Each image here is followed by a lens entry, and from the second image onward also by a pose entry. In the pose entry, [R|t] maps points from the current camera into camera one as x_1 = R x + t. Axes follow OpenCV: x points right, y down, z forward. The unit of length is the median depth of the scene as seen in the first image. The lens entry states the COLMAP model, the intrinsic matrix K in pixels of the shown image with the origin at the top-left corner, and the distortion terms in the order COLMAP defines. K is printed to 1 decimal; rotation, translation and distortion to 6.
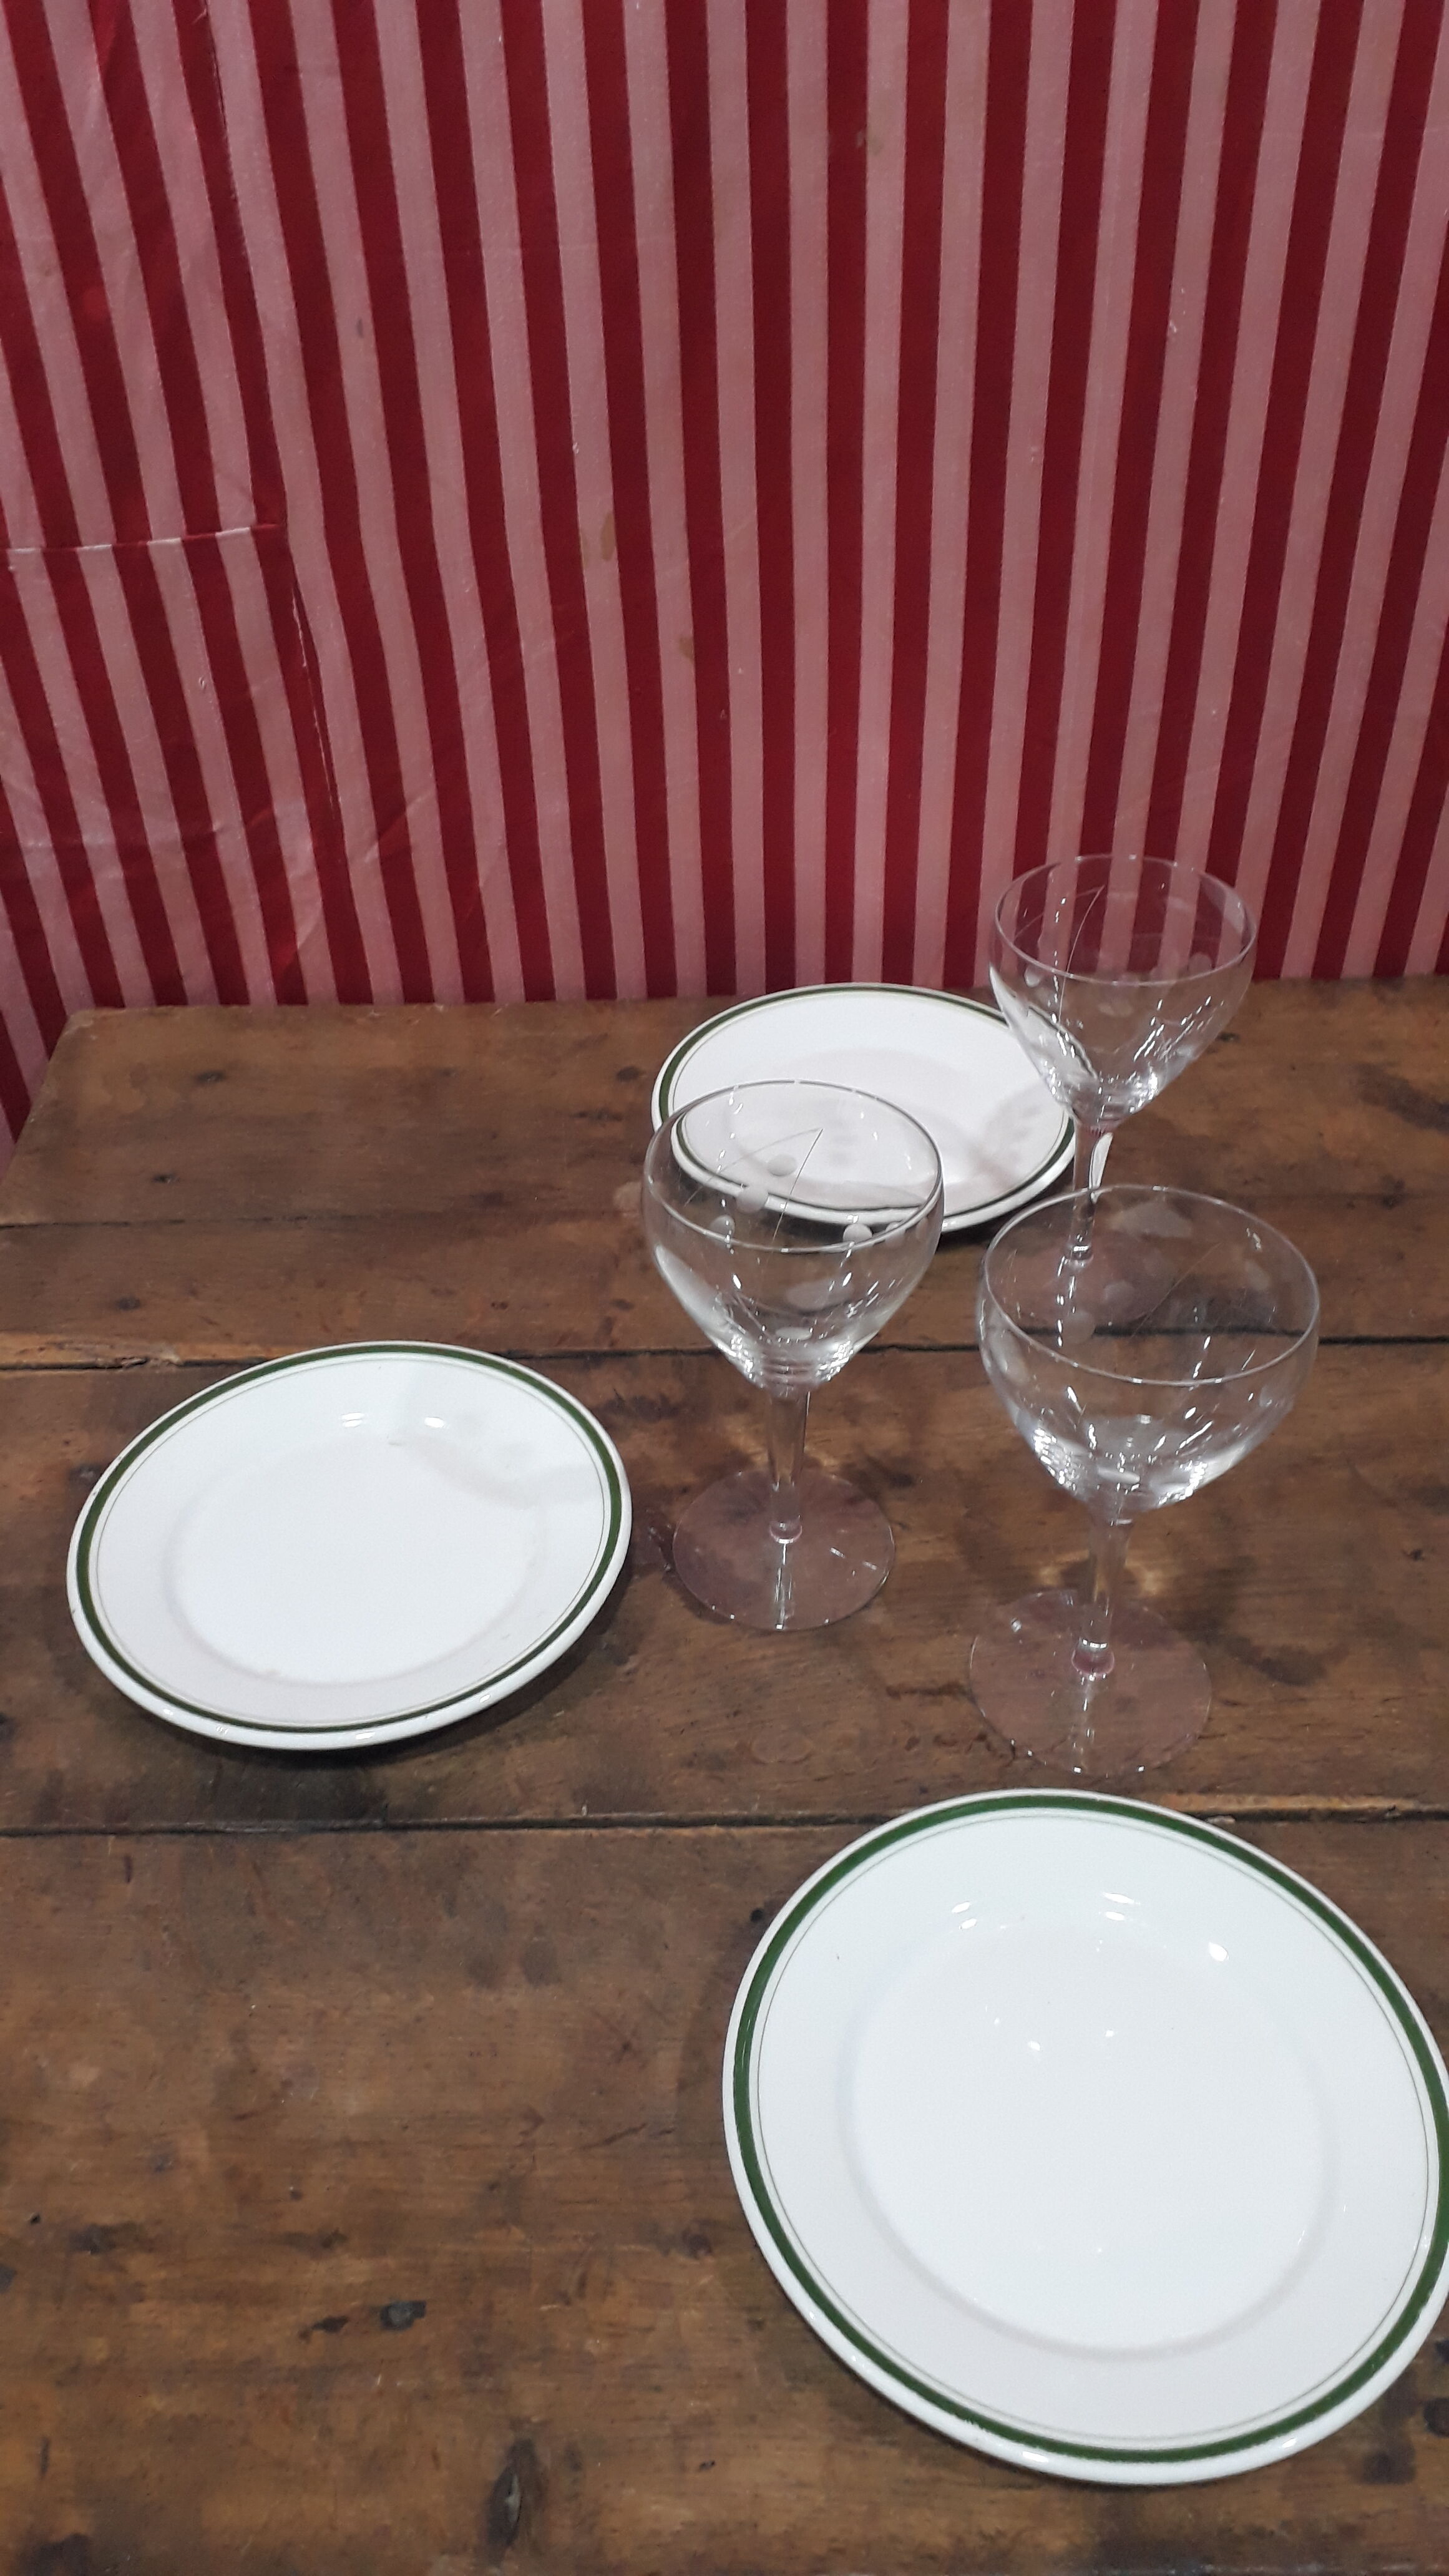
lens RADIAL K [[2207.6, 0, 707.2], [0, 2207.6, 1288.1], [0, 0, 1]] dist [0.037002, -0.023098]
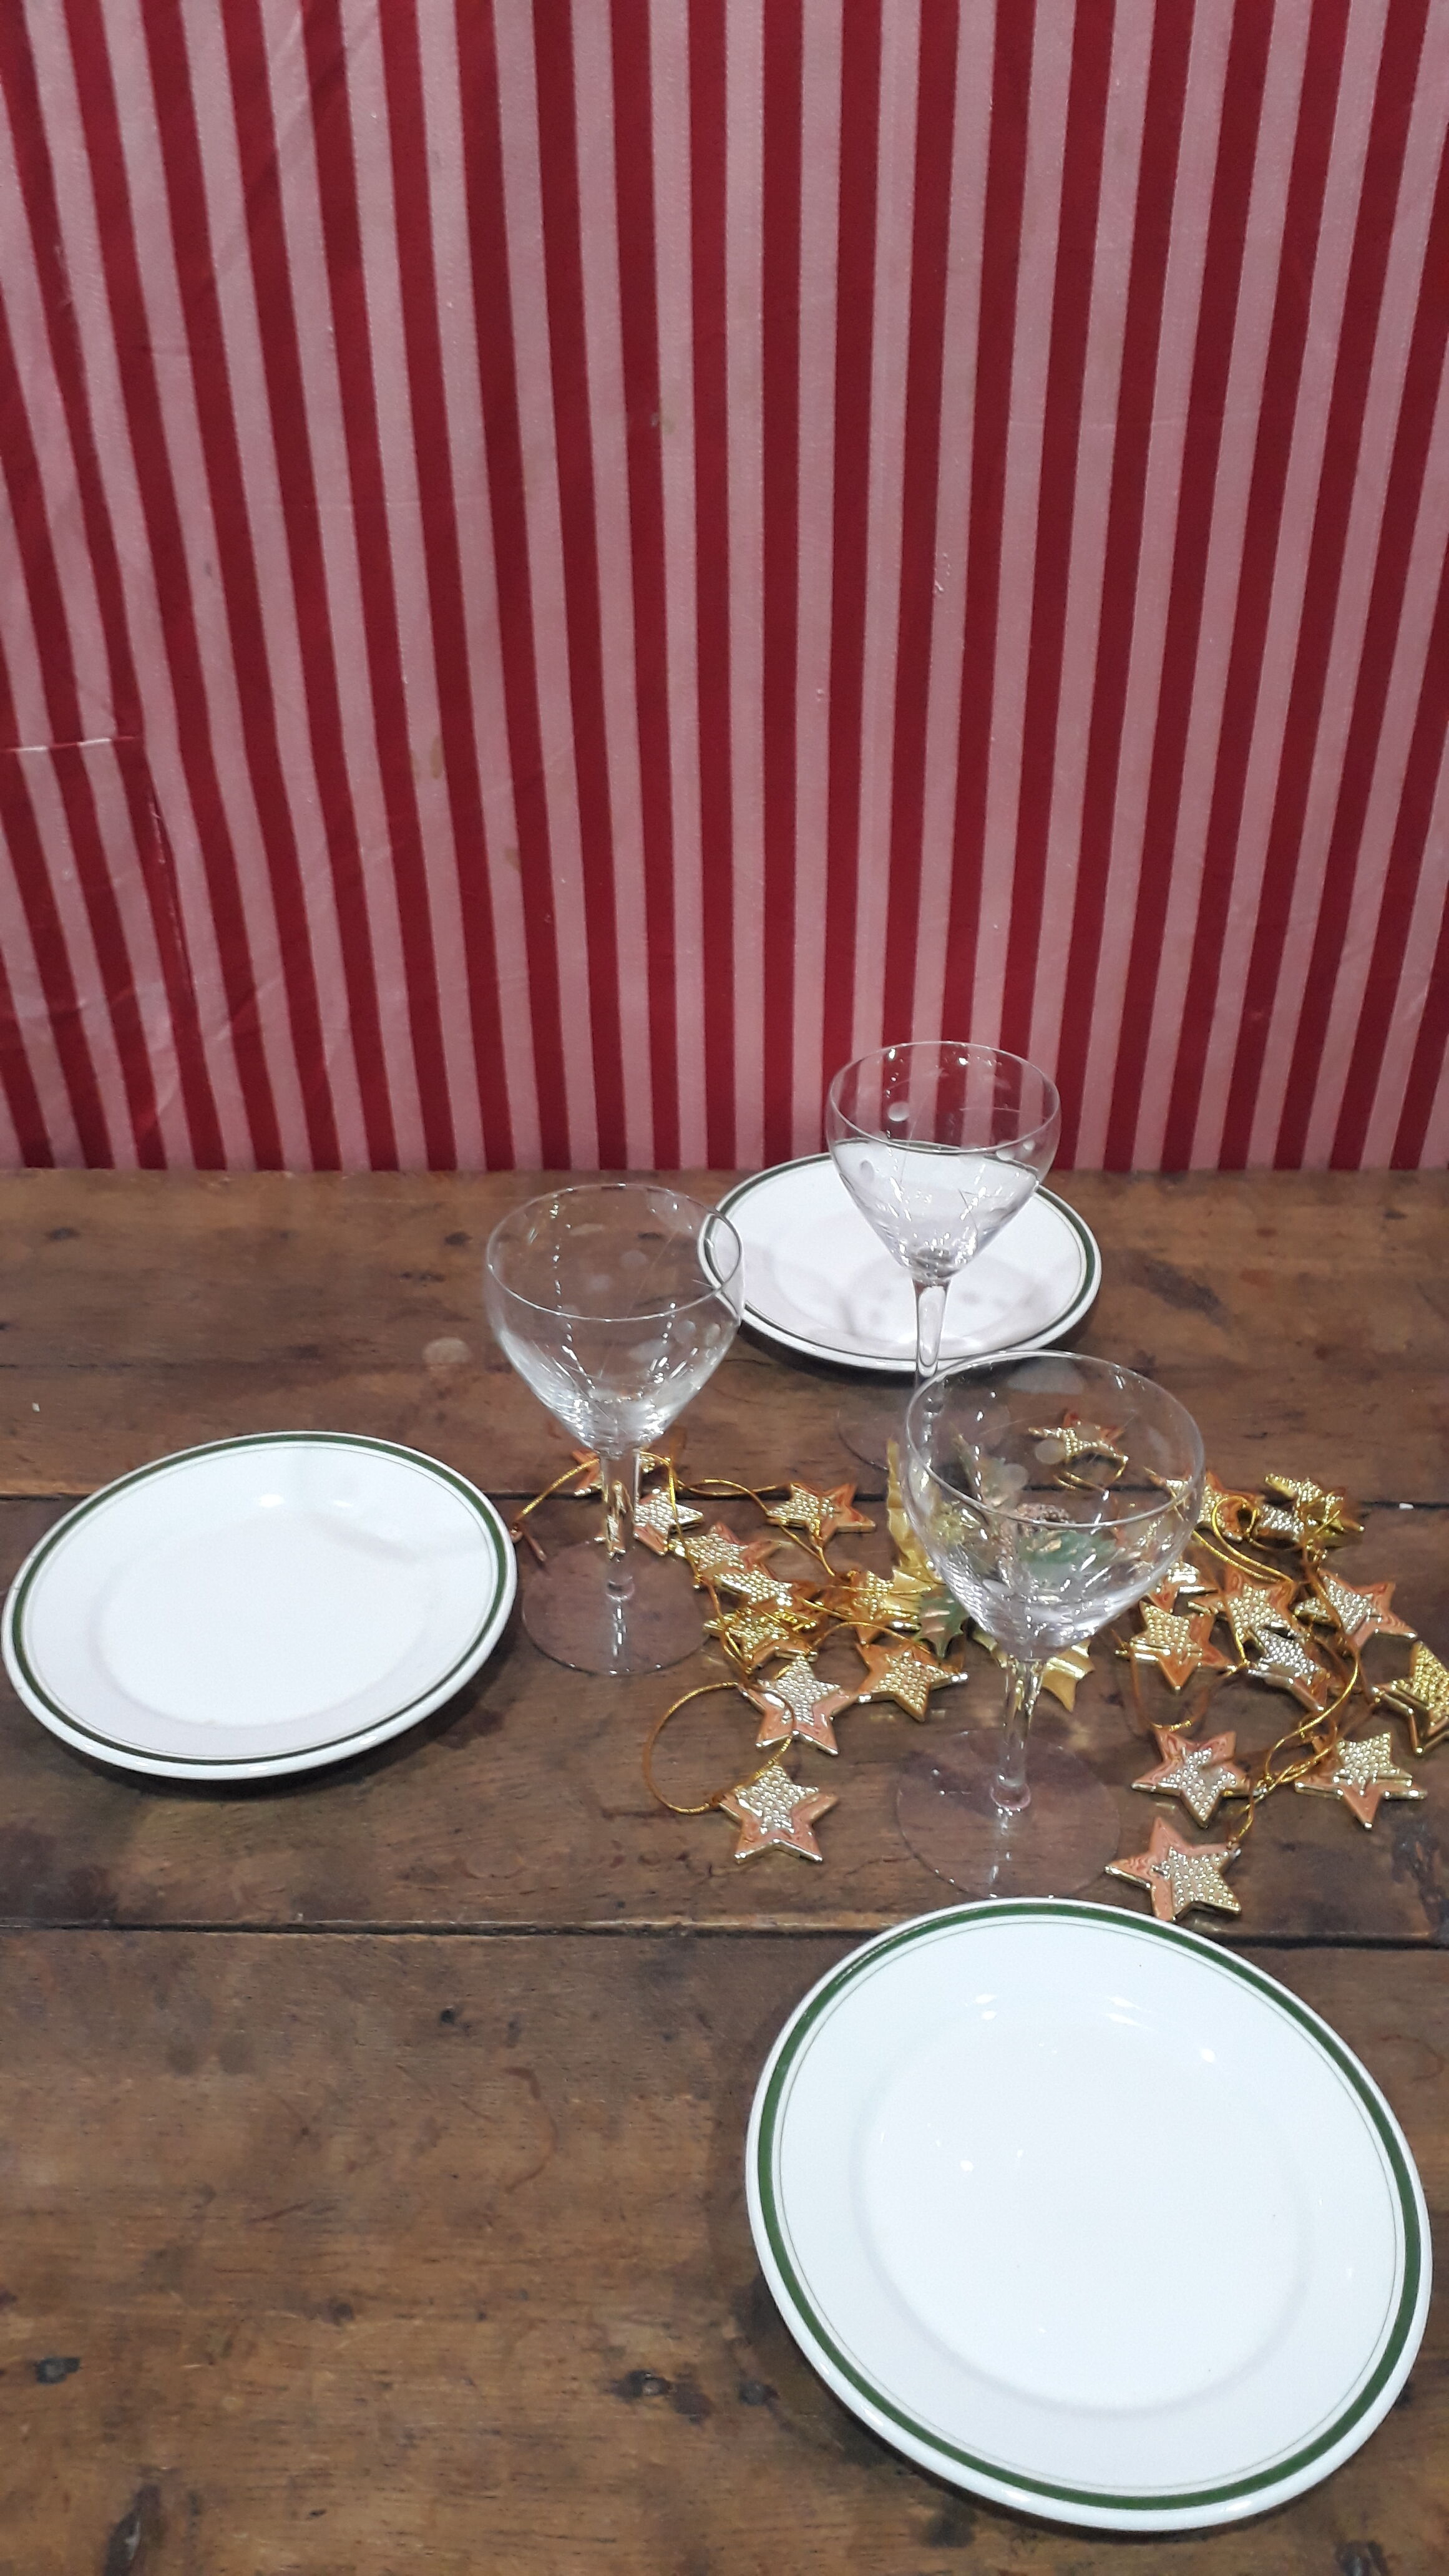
lens RADIAL K [[2207.6, 0, 741.9], [0, 2207.6, 1292.2], [0, 0, 1]] dist [0.037002, -0.023098]
pose [[0.999669, 0.025727, -0.000868, 0.126507], [-0.025721, 0.996899, -0.074368, 0.005840], [-0.001048, 0.074365, 0.997231, -0.086946]]
